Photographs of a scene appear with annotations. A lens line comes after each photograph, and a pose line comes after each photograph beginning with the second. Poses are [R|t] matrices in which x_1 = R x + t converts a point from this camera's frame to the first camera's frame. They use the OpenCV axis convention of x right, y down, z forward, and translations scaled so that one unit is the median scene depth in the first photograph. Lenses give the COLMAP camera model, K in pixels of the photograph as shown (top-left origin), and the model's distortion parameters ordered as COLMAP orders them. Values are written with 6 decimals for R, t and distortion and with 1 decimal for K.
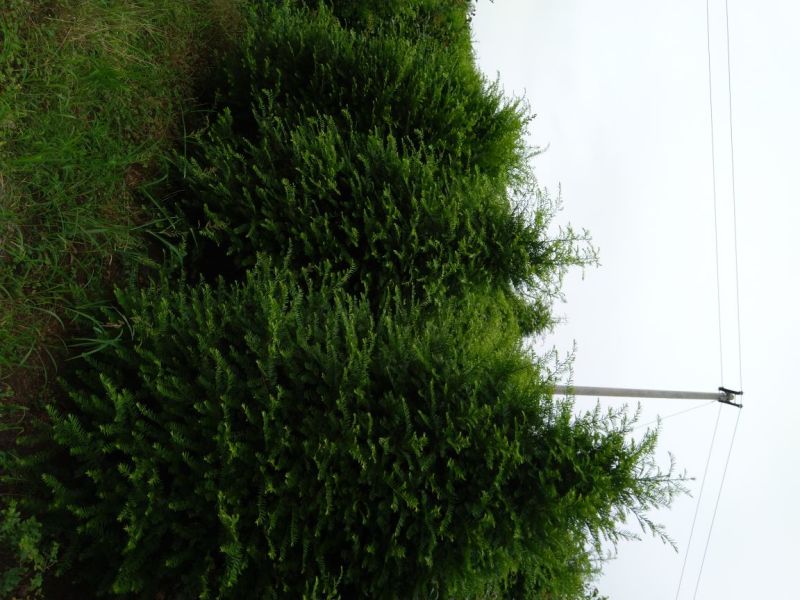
lens RADIAL K [[663.6, 0, 400.0], [0, 663.6, 300.0], [0, 0, 1]] dist [0.139490, -0.323065]
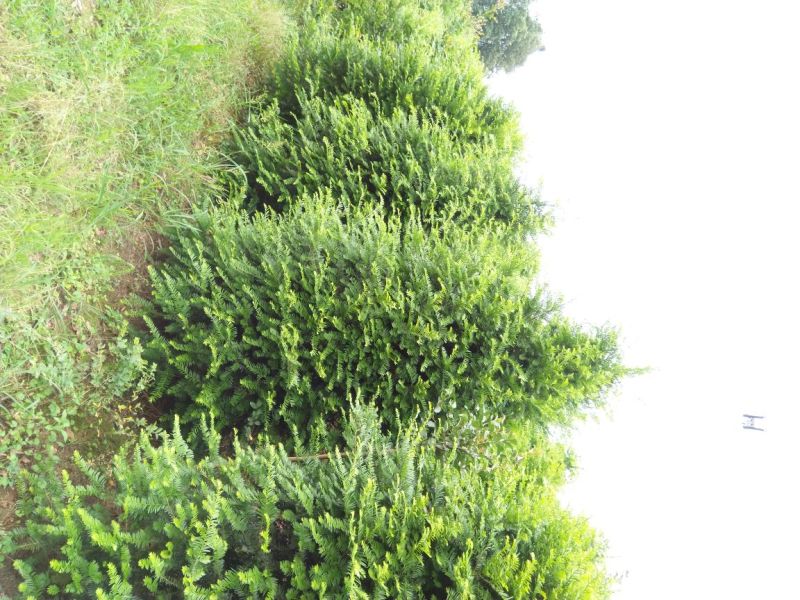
lens RADIAL K [[663.6, 0, 400.0], [0, 663.6, 300.0], [0, 0, 1]] dist [0.139490, -0.323065]
pose [[0.998820, -0.026088, -0.040972, 0.005555], [0.021099, 0.992814, -0.117796, 0.243211], [0.043751, 0.116793, 0.992192, -0.158698]]
